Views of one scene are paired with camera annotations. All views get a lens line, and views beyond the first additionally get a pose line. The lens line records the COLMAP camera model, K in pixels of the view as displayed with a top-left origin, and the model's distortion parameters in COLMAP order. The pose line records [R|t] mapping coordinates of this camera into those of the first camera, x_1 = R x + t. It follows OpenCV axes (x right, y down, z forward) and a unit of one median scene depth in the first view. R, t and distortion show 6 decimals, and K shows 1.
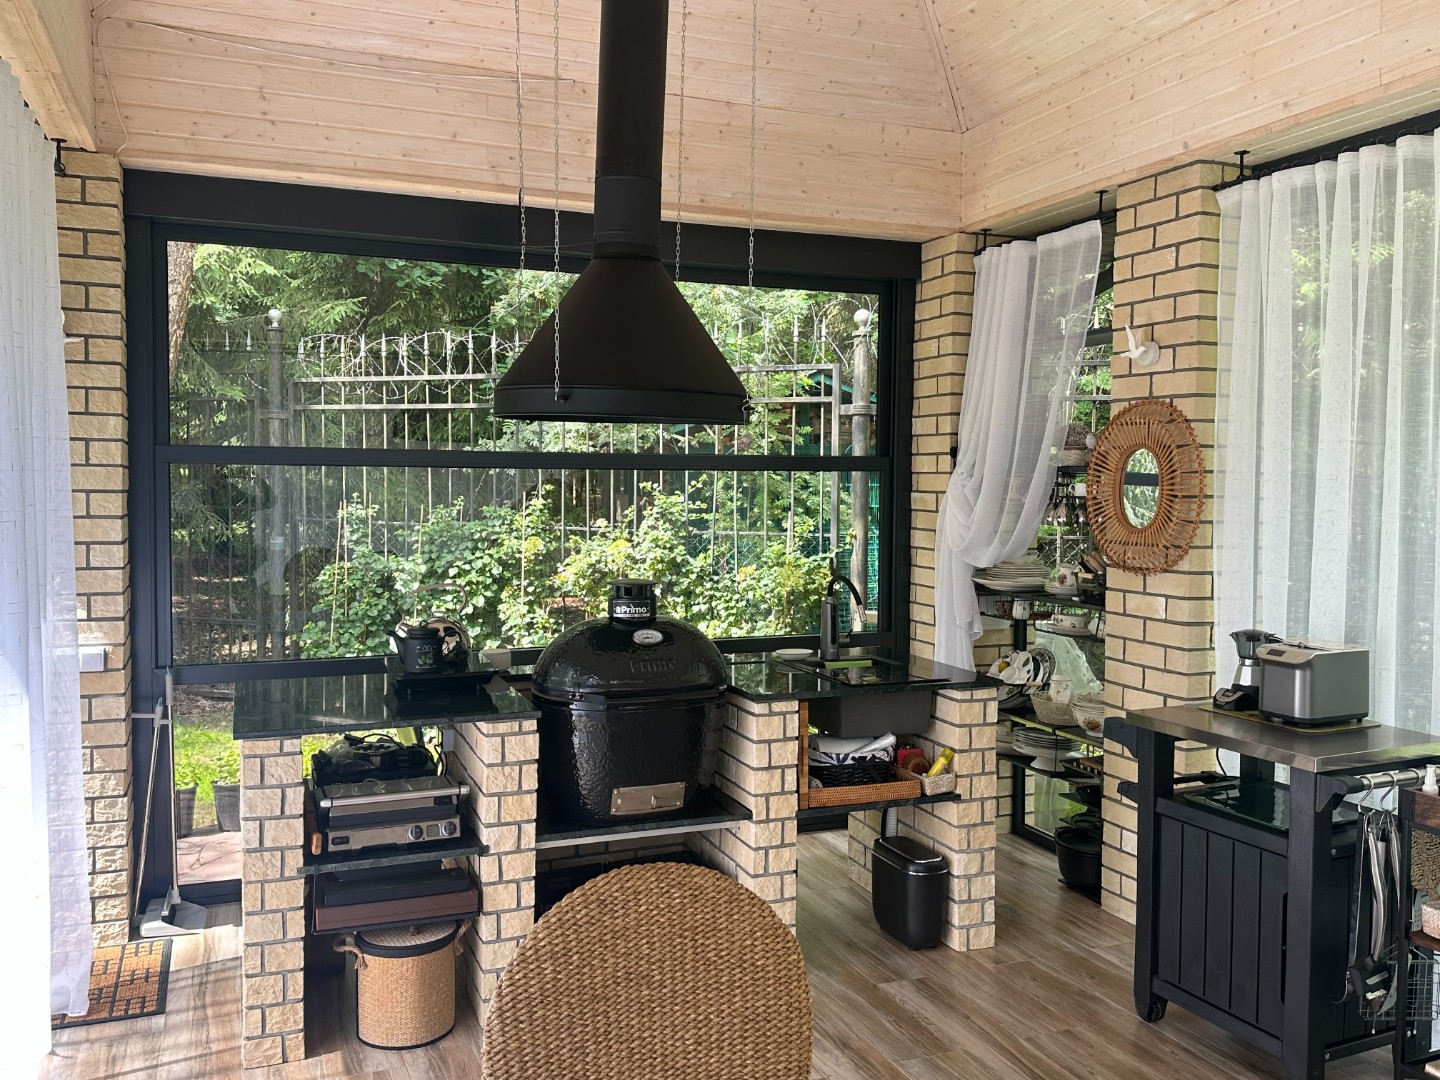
lens RADIAL K [[1188.6, 0, 720.0], [0, 1188.6, 540.0], [0, 0, 1]] dist [0.152325, -0.252186]
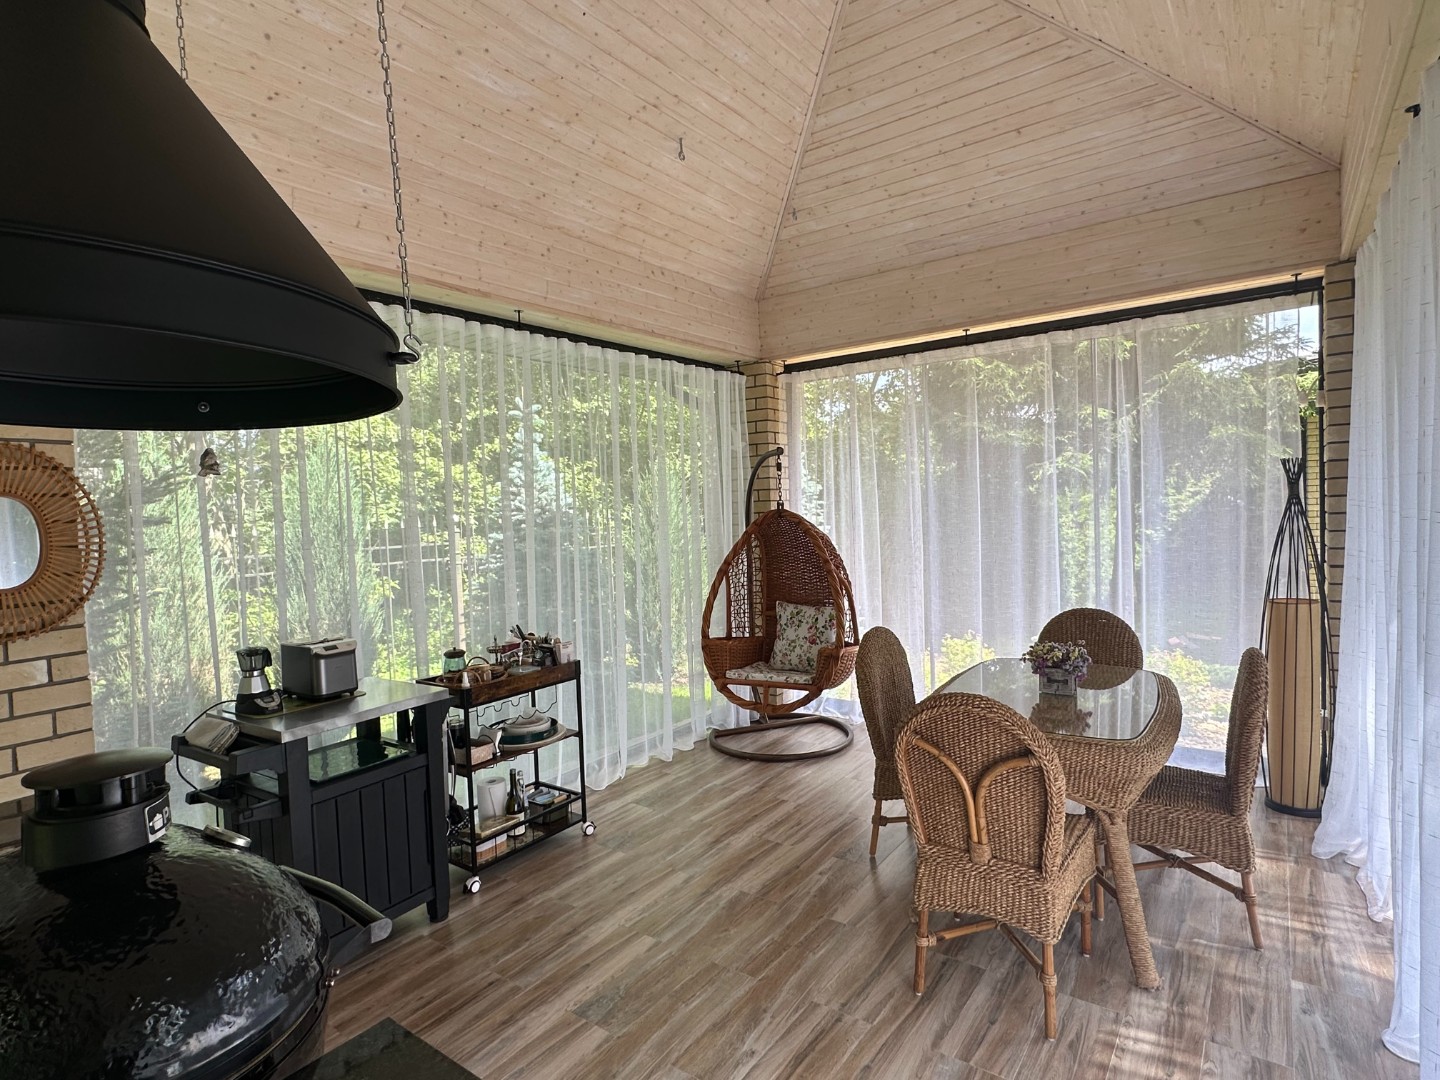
lens RADIAL K [[758.0, 0, 721.6], [0, 758.0, 541.7], [0, 0, 1]] dist [0.000671, 0.000172]
pose [[-0.532091, -0.028547, 0.846206, -0.394971], [0.080275, 0.993228, 0.083984, -0.049405], [-0.842873, 0.112616, -0.526196, 0.871904]]
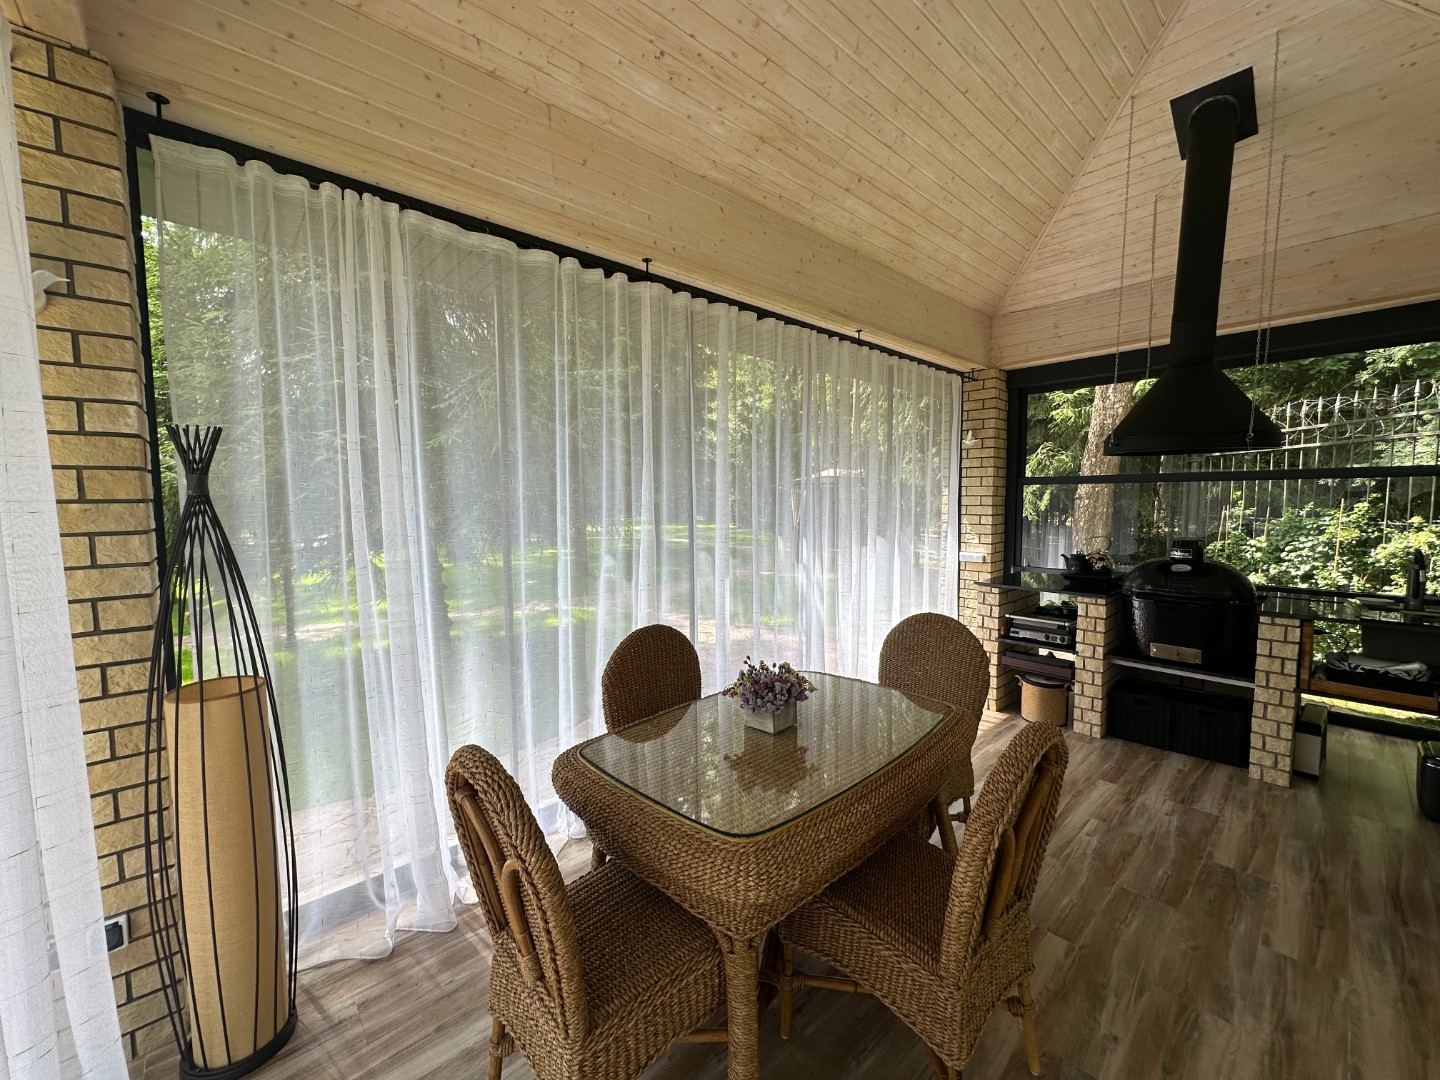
lens RADIAL K [[567.6, 0, 728.7], [0, 567.6, 549.0], [0, 0, 1]] dist [-0.001370, -0.000114]
pose [[0.360609, 0.070043, -0.930083, 0.450038], [-0.039618, 0.997427, 0.059754, 0.024222], [0.931875, 0.015301, 0.362456, 0.016782]]
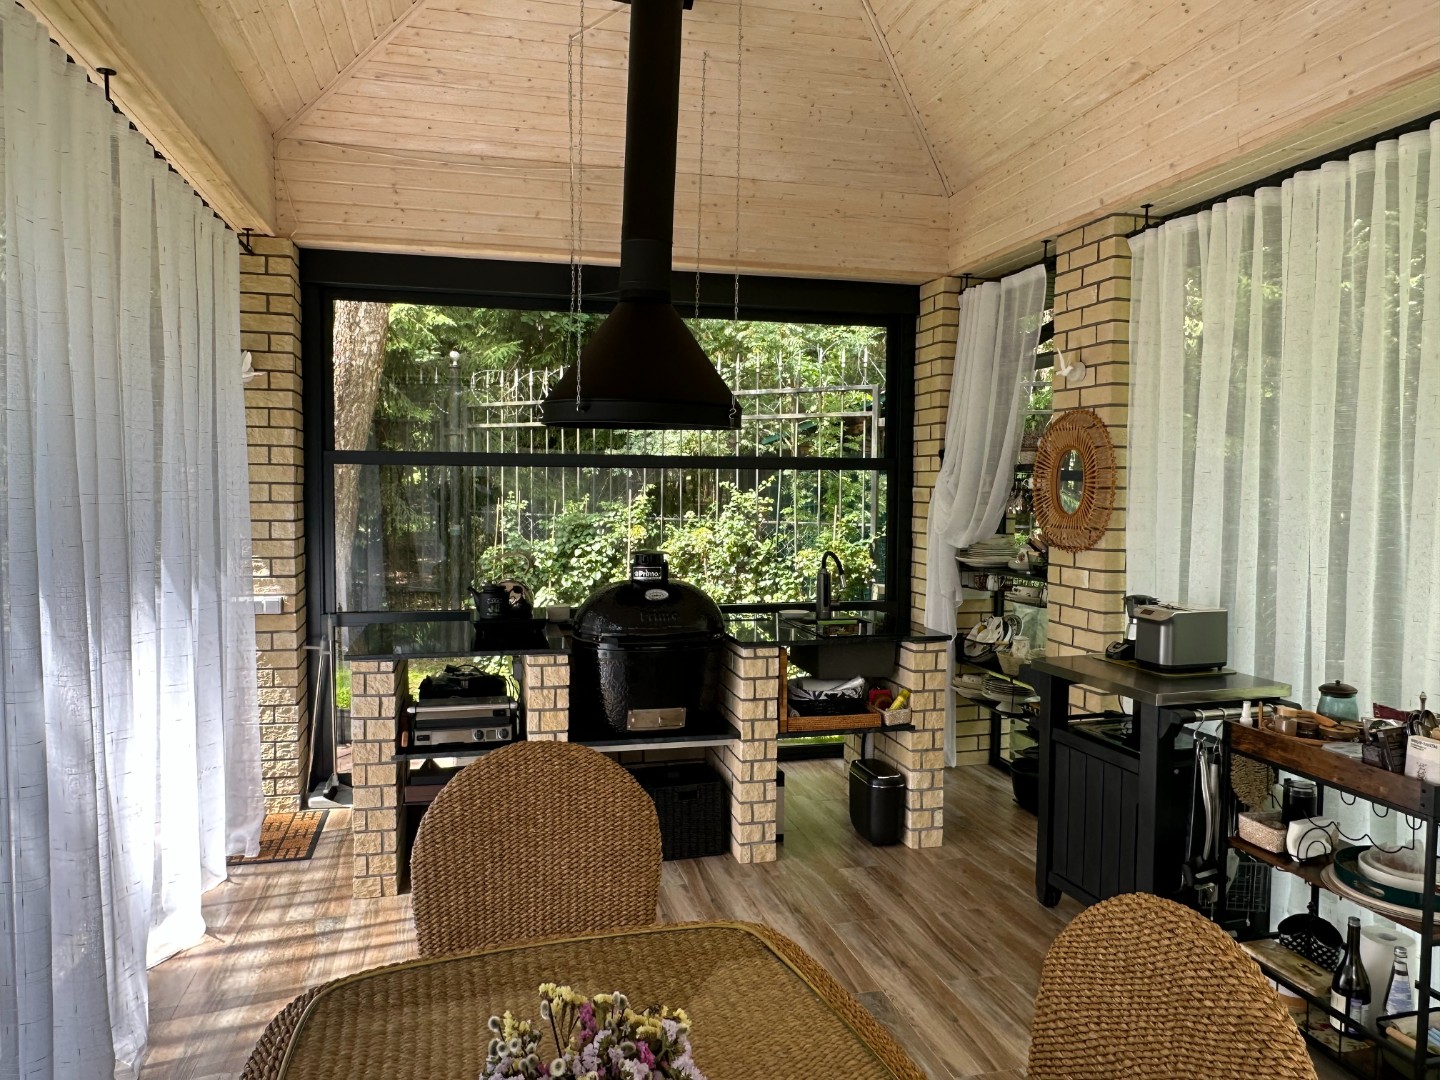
lens RADIAL K [[977.8, 0, 716.6], [0, 977.8, 546.5], [0, 0, 1]] dist [0.003678, -0.000492]
pose [[0.991198, 0.008931, -0.132084, 0.126819], [-0.007517, 0.999909, 0.011201, 0.015080], [0.132172, -0.010110, 0.991175, -0.034670]]
